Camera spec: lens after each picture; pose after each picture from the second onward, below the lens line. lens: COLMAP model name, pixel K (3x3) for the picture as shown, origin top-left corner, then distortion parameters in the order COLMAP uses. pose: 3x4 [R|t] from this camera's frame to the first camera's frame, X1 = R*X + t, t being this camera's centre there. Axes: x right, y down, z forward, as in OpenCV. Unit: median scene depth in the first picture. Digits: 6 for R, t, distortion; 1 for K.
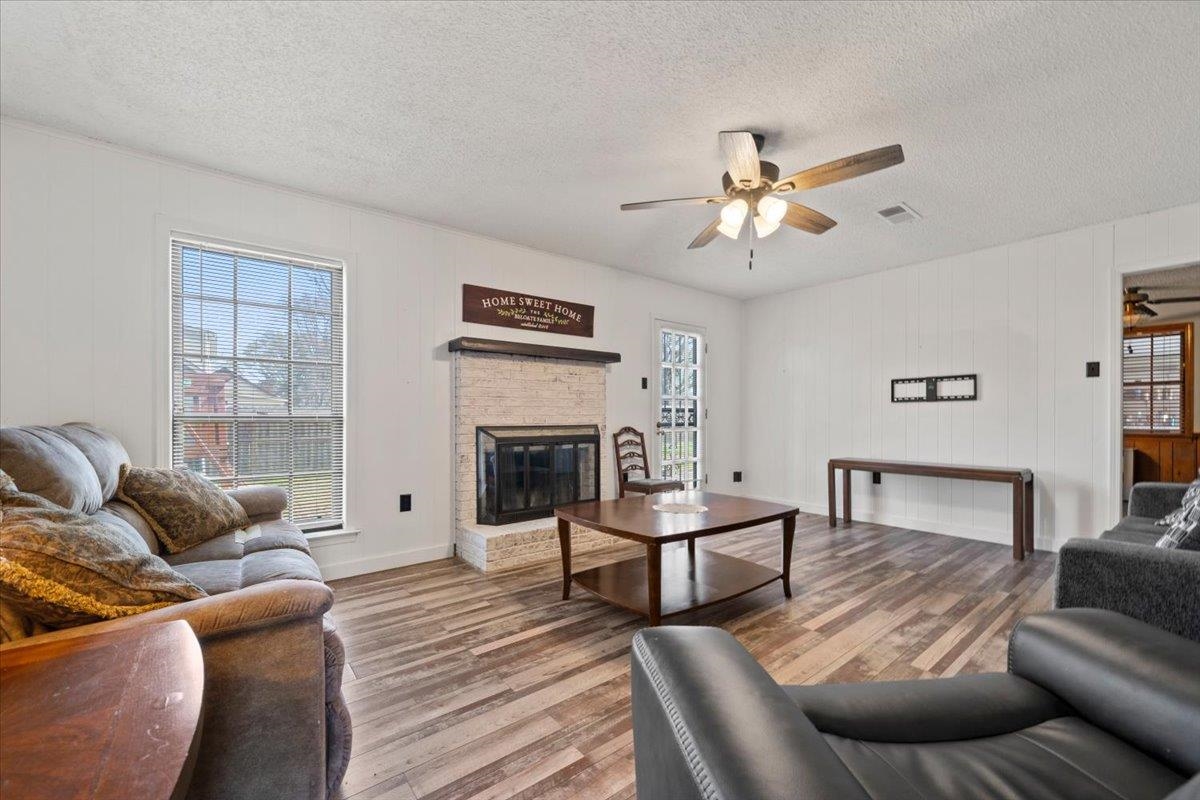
lens RADIAL K [[463.0, 0, 614.5], [0, 463.0, 413.4], [0, 0, 1]] dist [-0.003633, -0.000010]
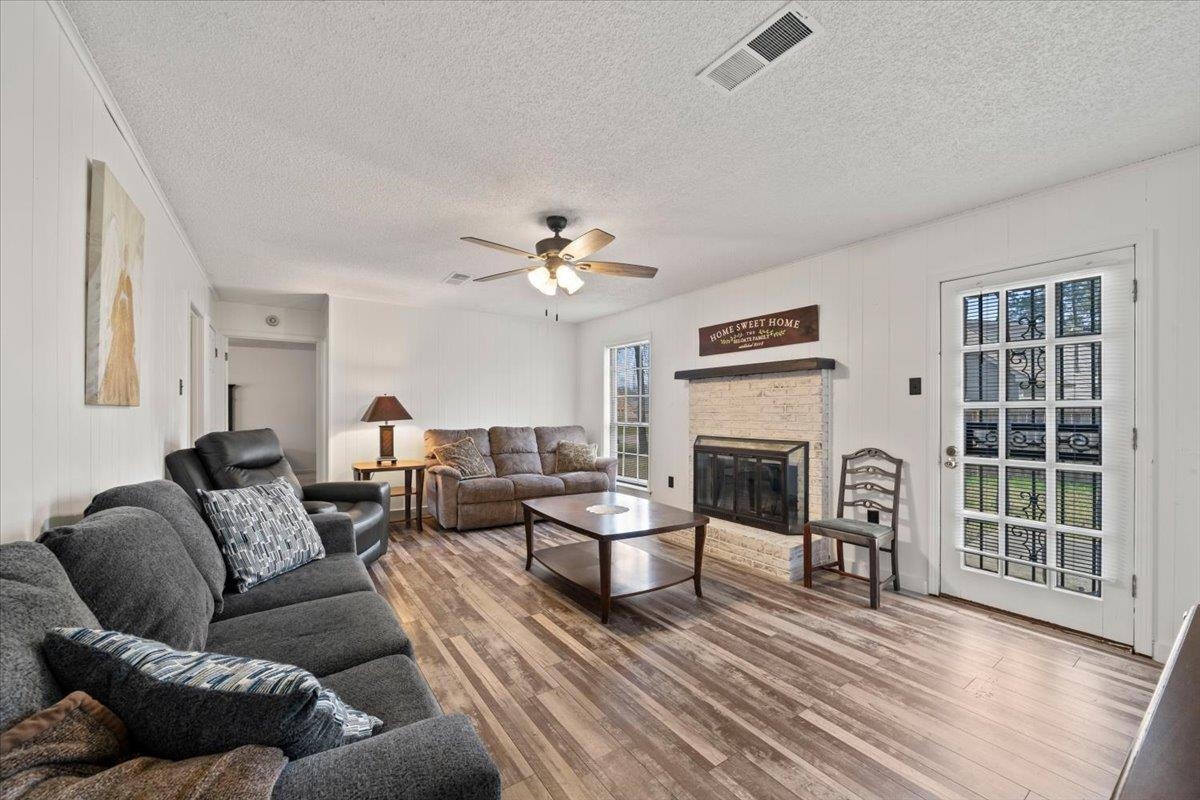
lens RADIAL K [[463.0, 0, 596.2], [0, 463.0, 406.3], [0, 0, 1]] dist [-0.003633, -0.000010]
pose [[-0.066335, -0.010317, -0.997744, 0.971080], [0.002447, 0.999942, -0.010502, -0.039039], [0.997794, -0.003138, -0.066306, 0.745768]]
